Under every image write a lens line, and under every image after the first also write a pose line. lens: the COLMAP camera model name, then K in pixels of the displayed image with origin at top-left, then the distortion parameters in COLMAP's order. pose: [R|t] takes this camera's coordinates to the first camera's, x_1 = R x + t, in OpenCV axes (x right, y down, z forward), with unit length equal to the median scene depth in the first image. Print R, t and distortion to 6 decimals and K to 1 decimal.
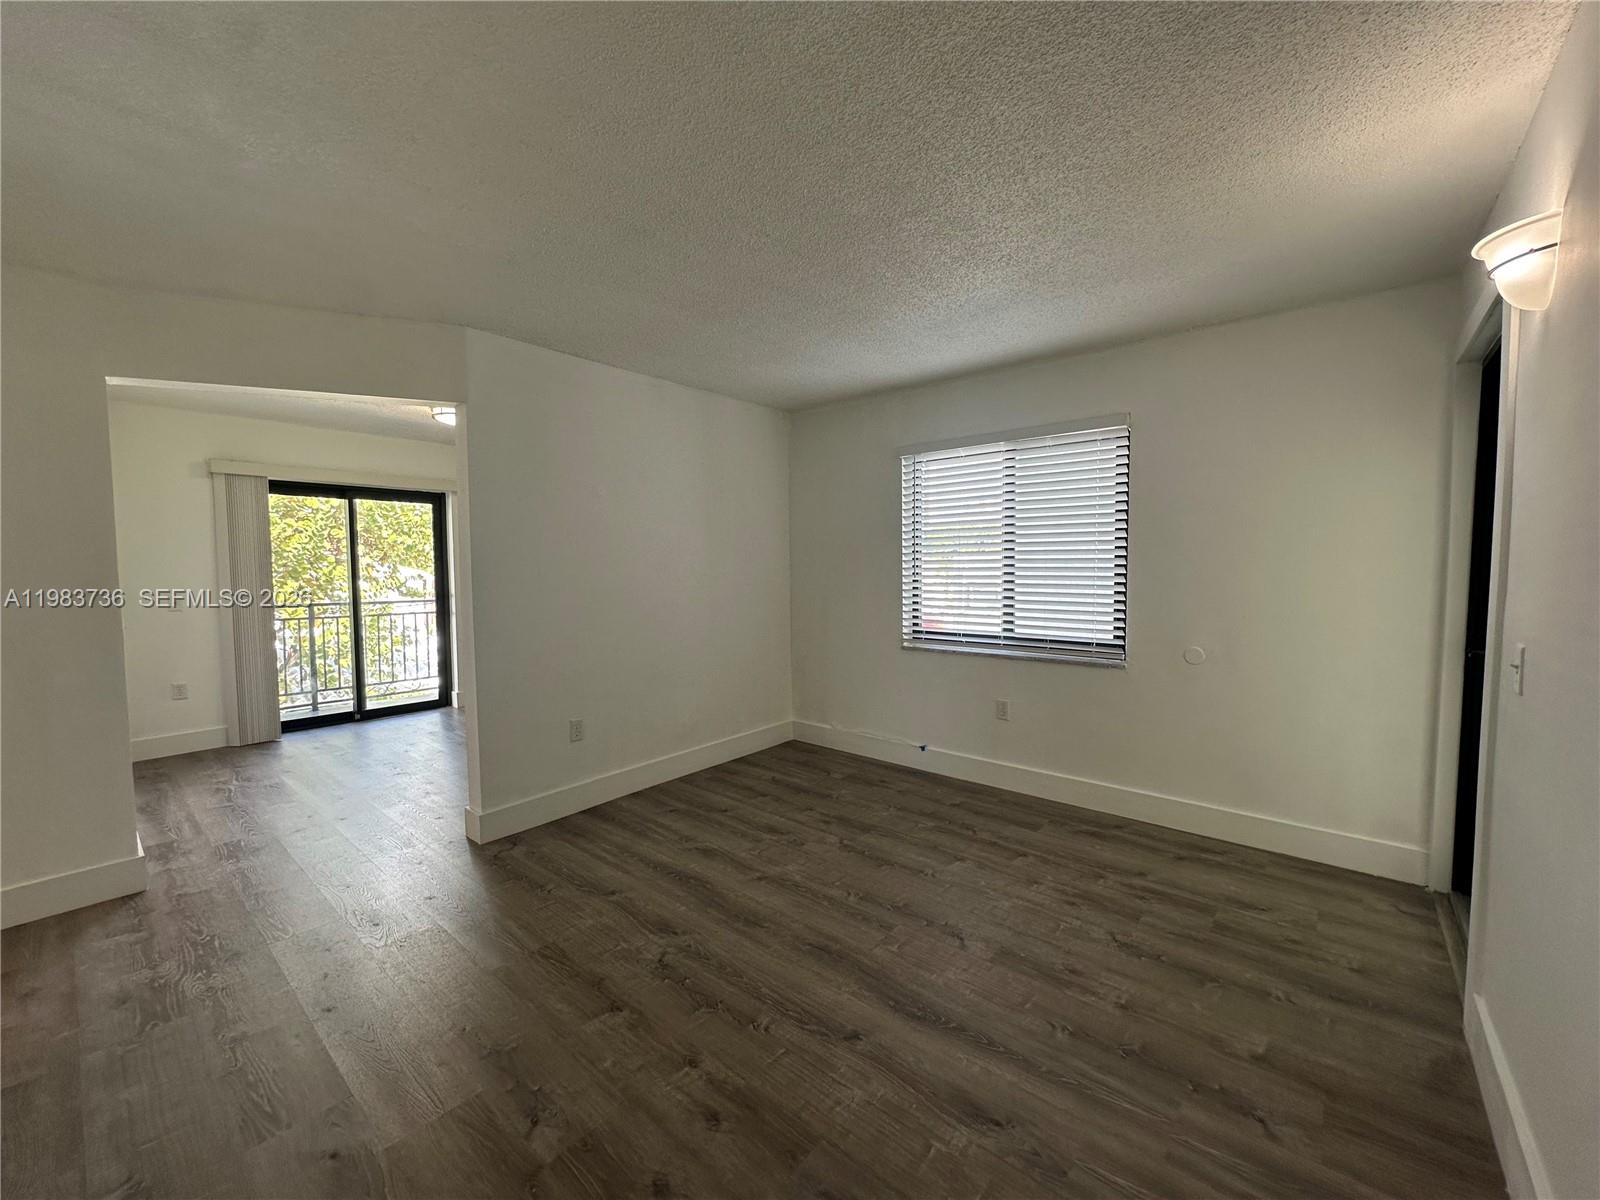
lens RADIAL K [[636.8, 0, 804.2], [0, 636.8, 604.2], [0, 0, 1]] dist [-0.005213, 0.001156]
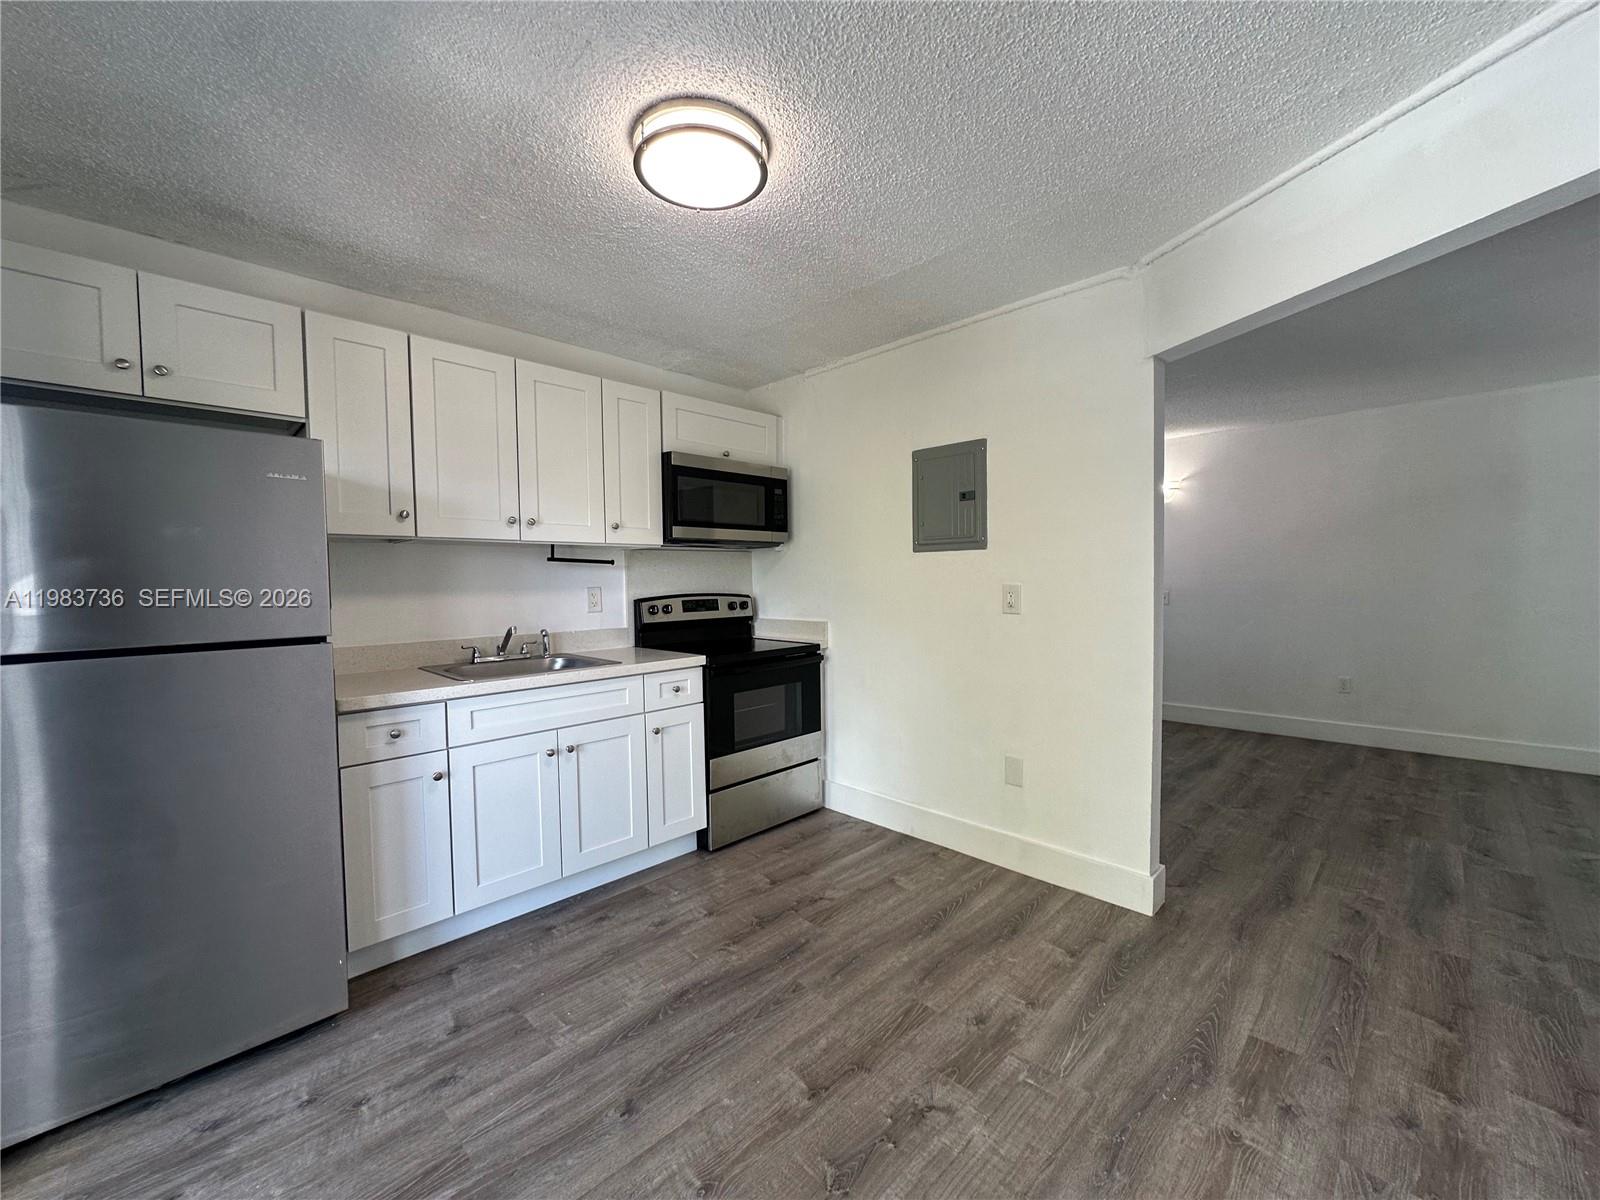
lens RADIAL K [[636.8, 0, 803.7], [0, 636.8, 603.3], [0, 0, 1]] dist [-0.005213, 0.001156]
pose [[0.085657, -0.036175, 0.995668, -1.459700], [0.074880, 0.996748, 0.029773, -0.070008], [-0.993507, 0.072005, 0.088088, 1.471005]]
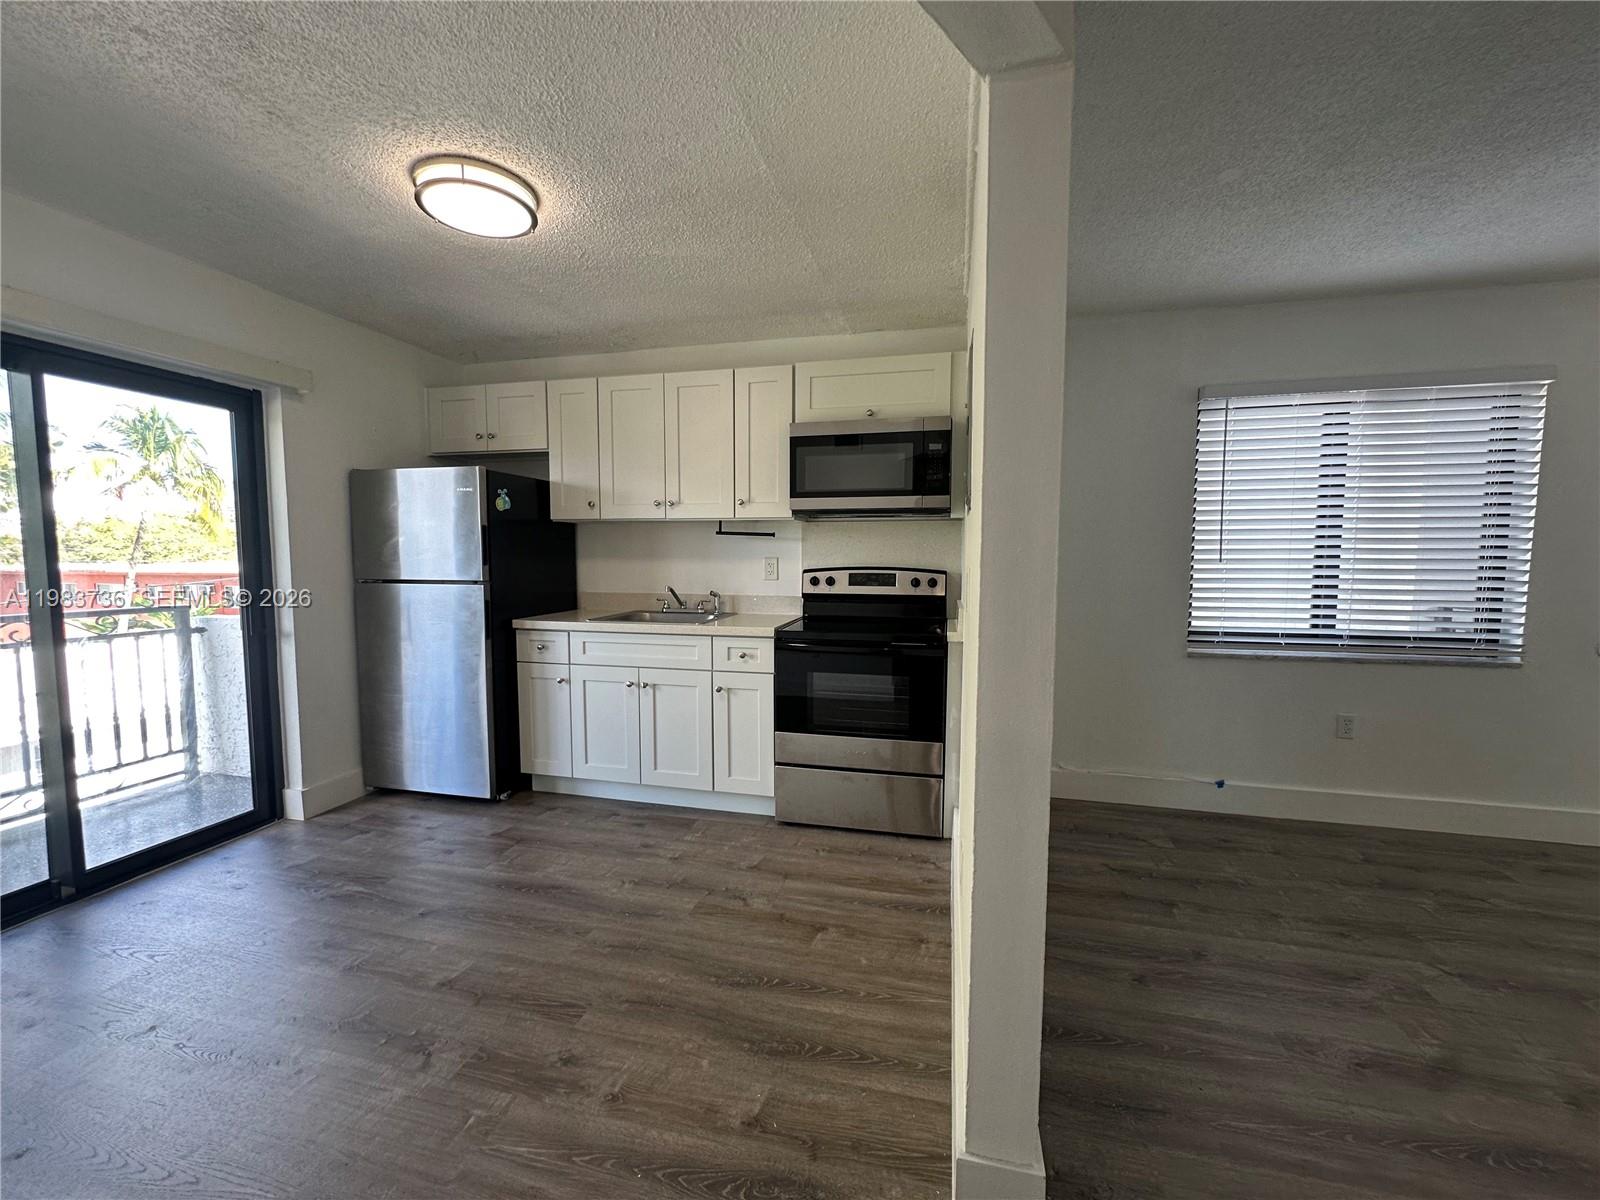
lens RADIAL K [[636.8, 0, 803.5], [0, 636.8, 603.1], [0, 0, 1]] dist [-0.005213, 0.001156]
pose [[0.894519, -0.028166, 0.446141, -0.864093], [0.020887, 0.999556, 0.021227, -0.027506], [-0.446541, -0.009670, 0.894711, 0.779482]]
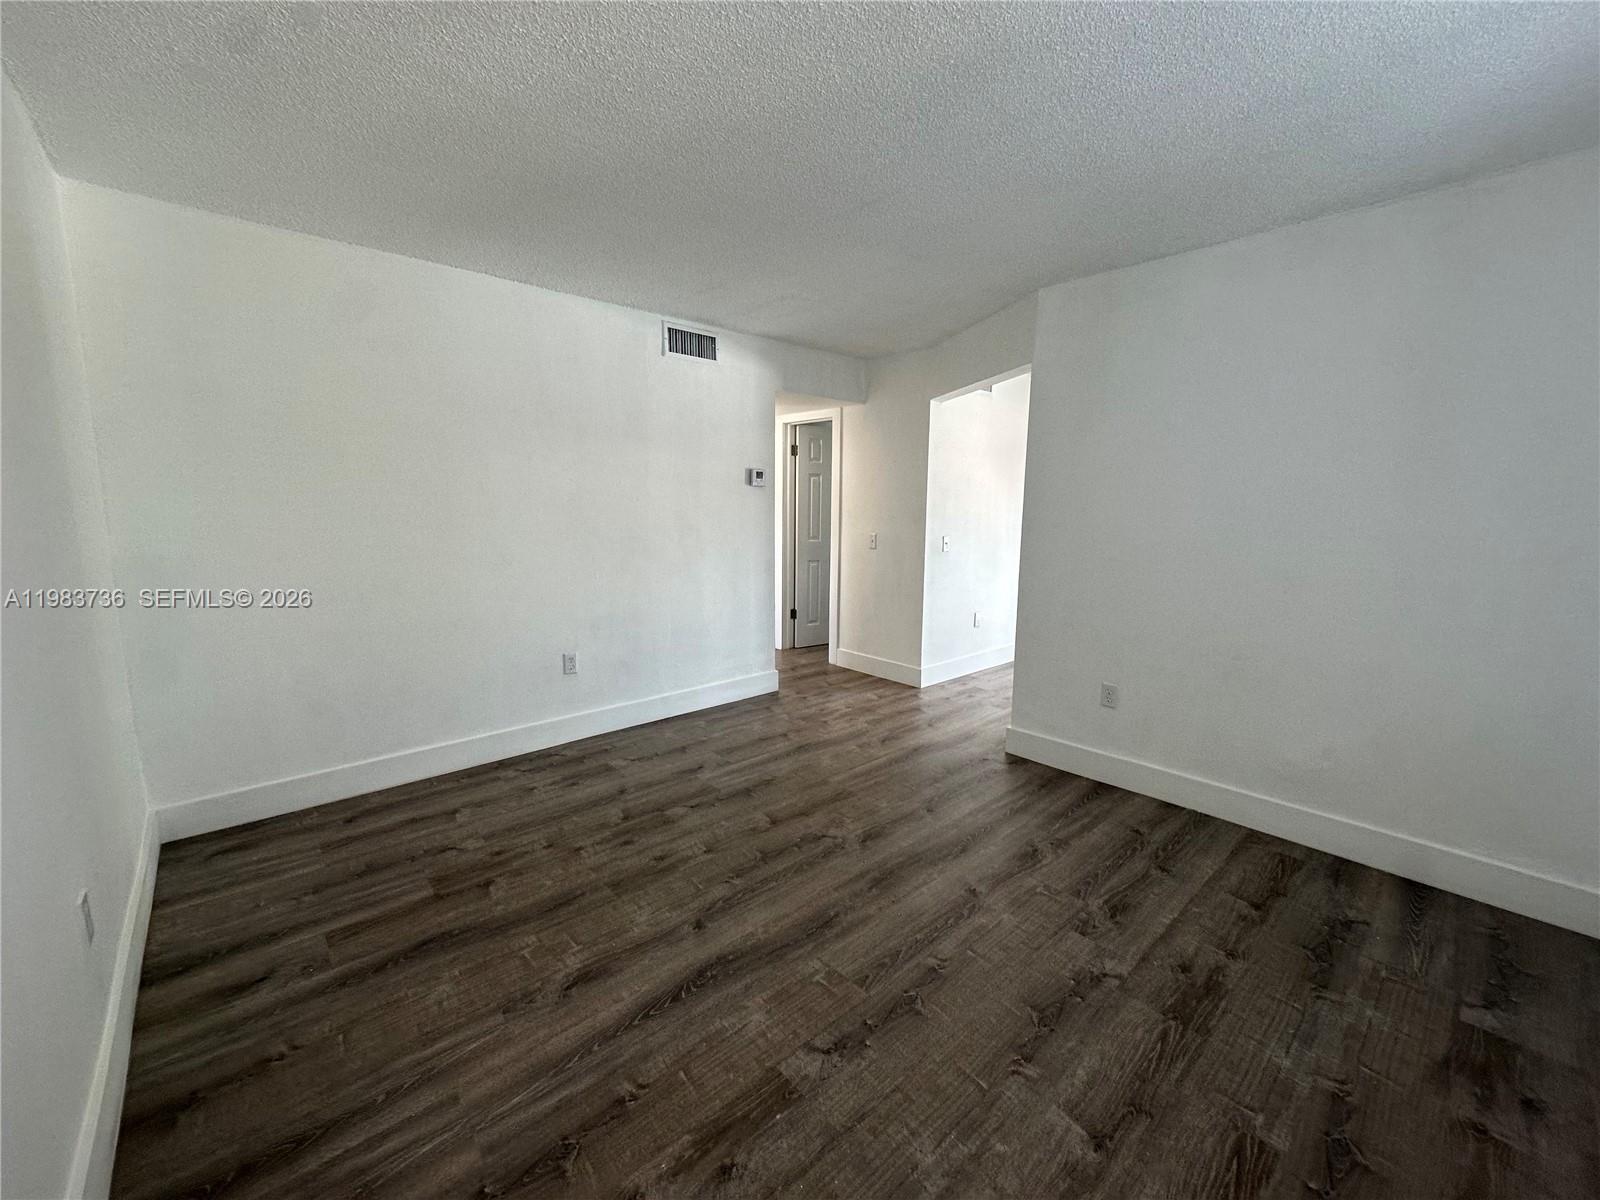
lens RADIAL K [[636.8, 0, 801.3], [0, 636.8, 603.6], [0, 0, 1]] dist [-0.005213, 0.001156]
pose [[-0.144797, 0.158273, -0.976721, 0.695343], [-0.067457, 0.983248, 0.169331, -0.066967], [0.987159, 0.090406, -0.131694, 0.819261]]
